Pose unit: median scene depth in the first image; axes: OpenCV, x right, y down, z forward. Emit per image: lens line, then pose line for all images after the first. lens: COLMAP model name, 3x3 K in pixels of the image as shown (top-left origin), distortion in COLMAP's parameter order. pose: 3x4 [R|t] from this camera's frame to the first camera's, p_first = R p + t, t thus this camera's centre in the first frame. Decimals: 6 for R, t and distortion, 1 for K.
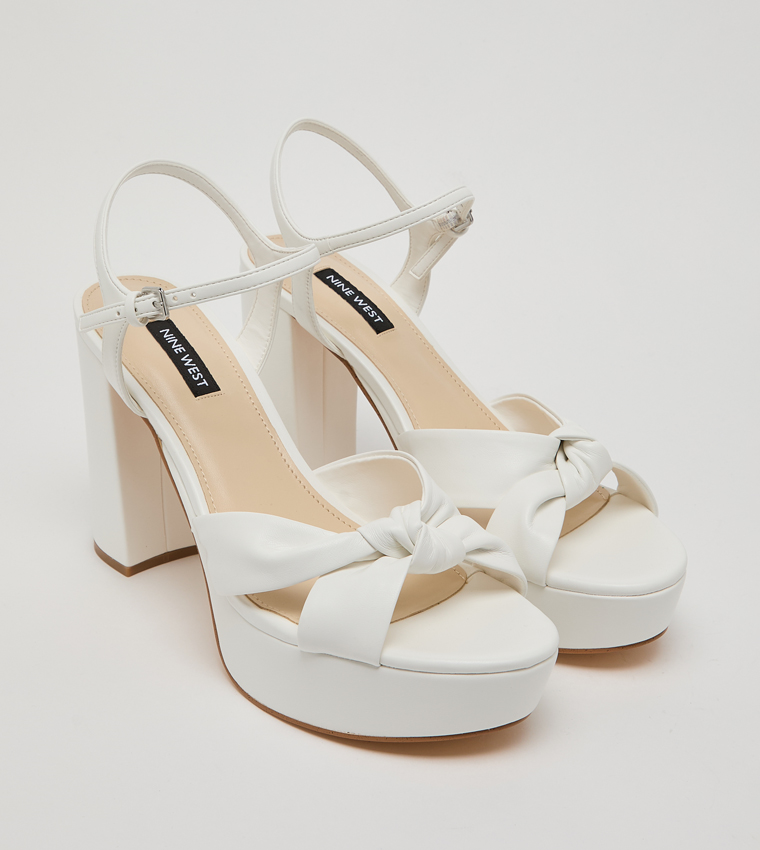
lens RADIAL K [[1333.8, 0, 379.9], [0, 1333.8, 425.4], [0, 0, 1]] dist [0.007208, 0.000000]
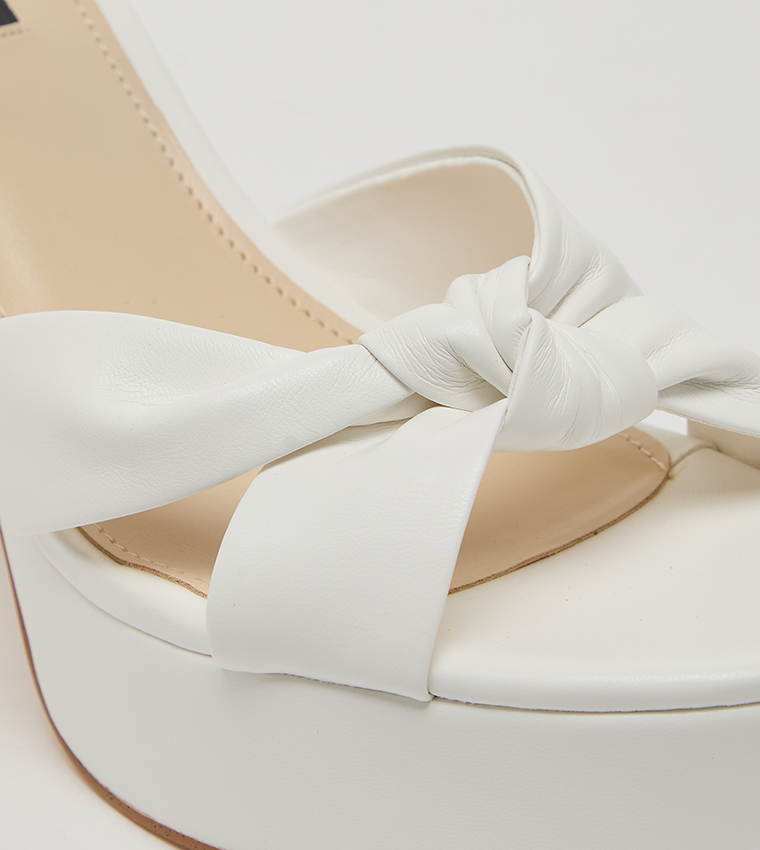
lens RADIAL K [[2480.8, 0, 380.2], [0, 2480.8, 424.9], [0, 0, 1]] dist [-0.101456, 0.000000]
pose [[0.994024, -0.050005, -0.097030, 0.055003], [0.054264, 0.997653, 0.041758, 0.073272], [0.094714, -0.046773, 0.994405, 0.313842]]
